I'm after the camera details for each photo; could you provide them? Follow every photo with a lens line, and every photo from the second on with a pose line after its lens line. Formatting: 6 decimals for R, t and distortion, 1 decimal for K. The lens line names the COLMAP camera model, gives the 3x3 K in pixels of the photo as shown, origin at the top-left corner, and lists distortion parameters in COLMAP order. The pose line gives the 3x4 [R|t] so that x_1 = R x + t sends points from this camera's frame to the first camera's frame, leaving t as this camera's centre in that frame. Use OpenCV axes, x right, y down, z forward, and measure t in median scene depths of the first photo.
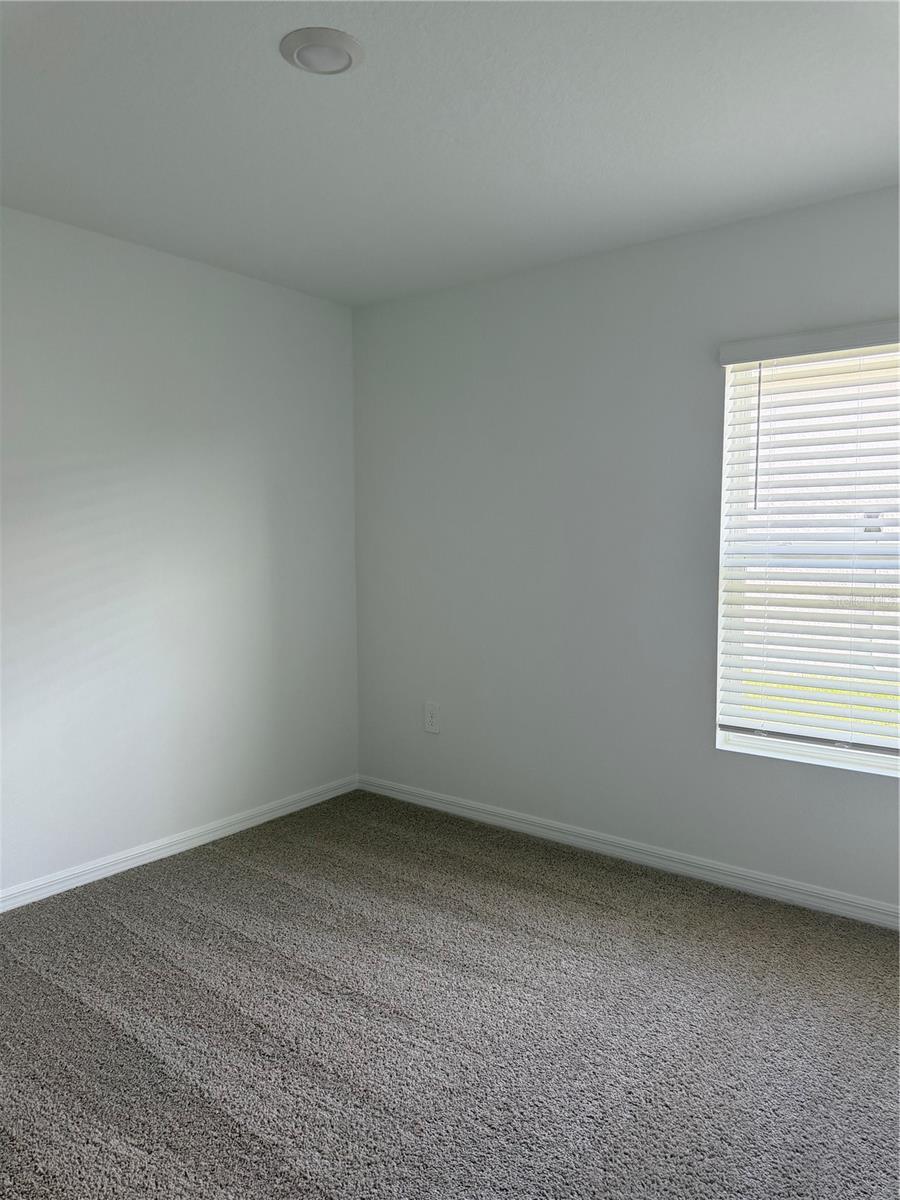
lens RADIAL K [[830.5, 0, 450.0], [0, 830.5, 600.0], [0, 0, 1]] dist [0.095604, -0.086887]
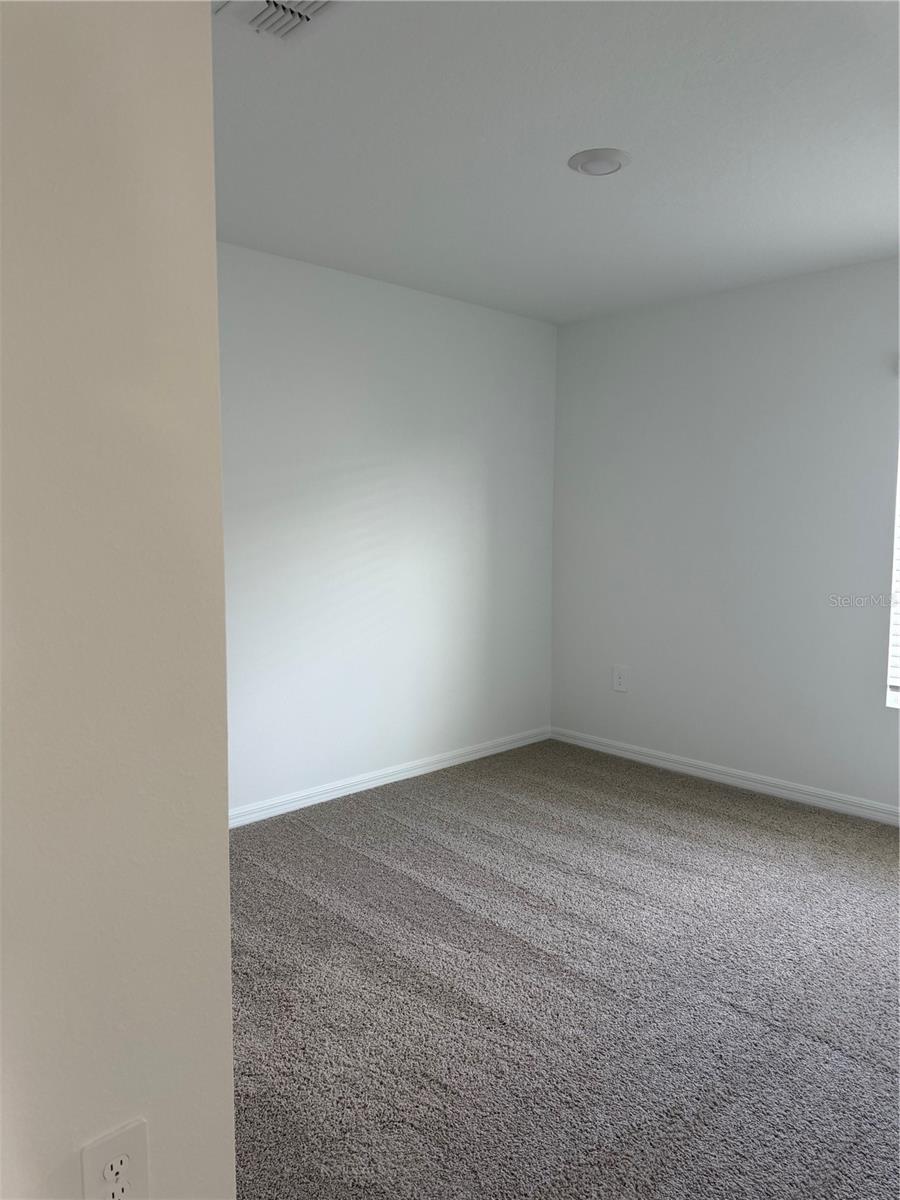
lens RADIAL K [[843.4, 0, 450.0], [0, 843.4, 600.0], [0, 0, 1]] dist [0.062478, -0.075119]
pose [[0.989911, 0.018231, -0.140514, -0.141182], [-0.015674, 0.999691, 0.019282, 0.021557], [0.140822, -0.016885, 0.989891, -0.297636]]
